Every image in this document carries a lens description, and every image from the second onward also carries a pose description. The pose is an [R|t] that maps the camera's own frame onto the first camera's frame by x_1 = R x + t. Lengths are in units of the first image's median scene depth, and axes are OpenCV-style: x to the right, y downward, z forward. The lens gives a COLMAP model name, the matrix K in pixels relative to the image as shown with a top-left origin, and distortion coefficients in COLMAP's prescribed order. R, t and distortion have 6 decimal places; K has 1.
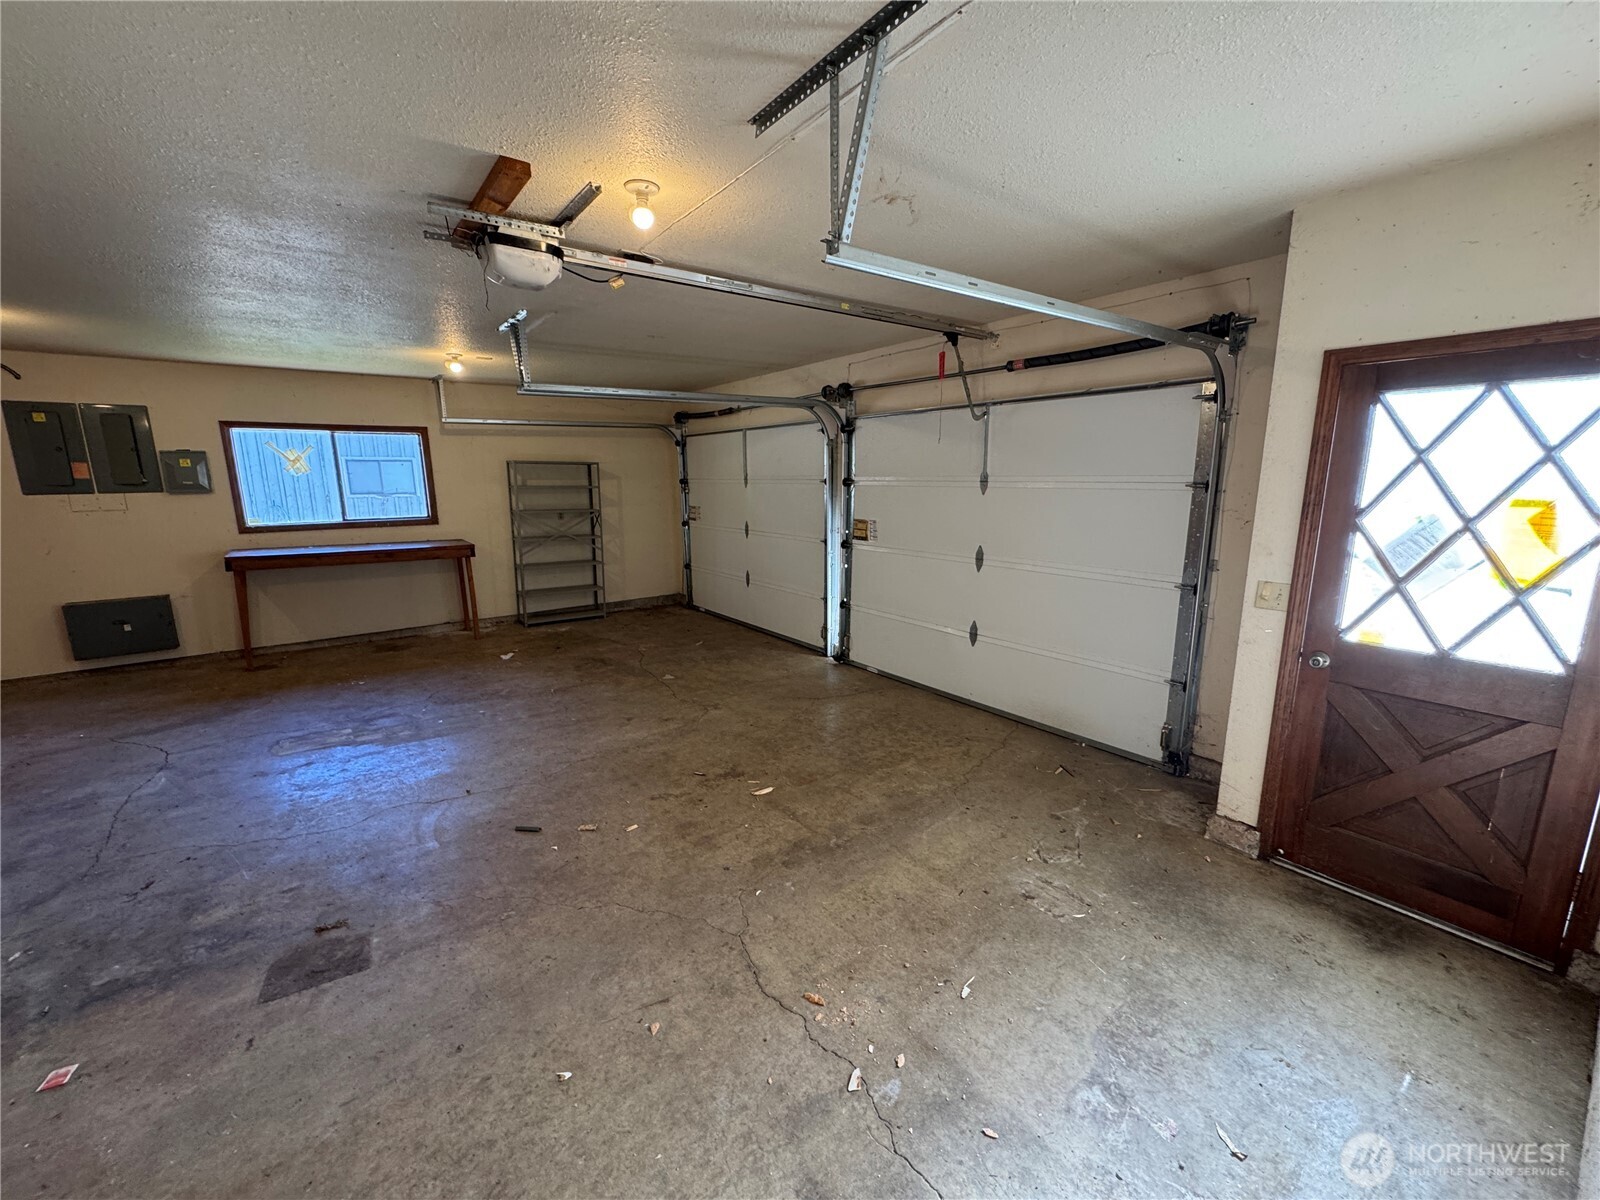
lens RADIAL K [[639.4, 0, 801.5], [0, 639.4, 603.5], [0, 0, 1]] dist [-0.002646, 0.000061]
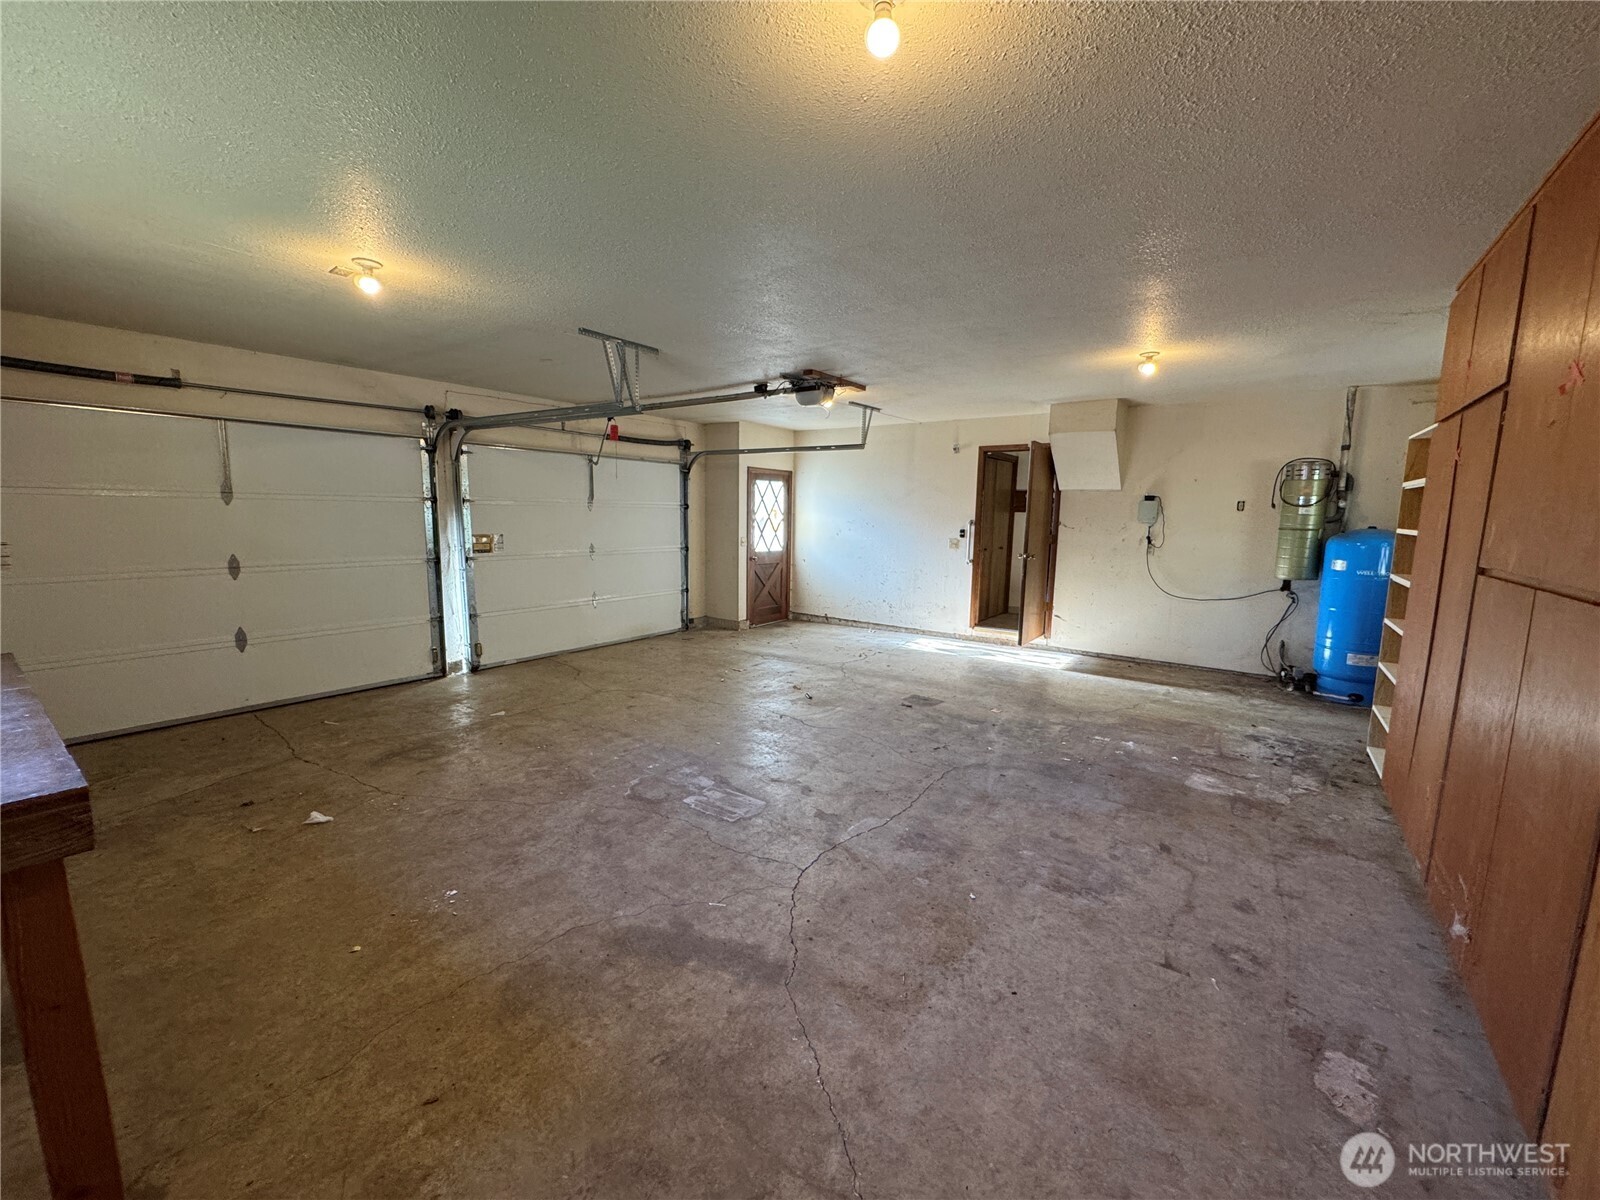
lens RADIAL K [[639.4, 0, 803.6], [0, 639.4, 601.2], [0, 0, 1]] dist [-0.002646, 0.000061]
pose [[-0.296055, -0.127133, 0.946672, -1.654095], [0.176612, 0.966727, 0.185058, -0.181737], [-0.938701, 0.221982, -0.263751, 1.144275]]
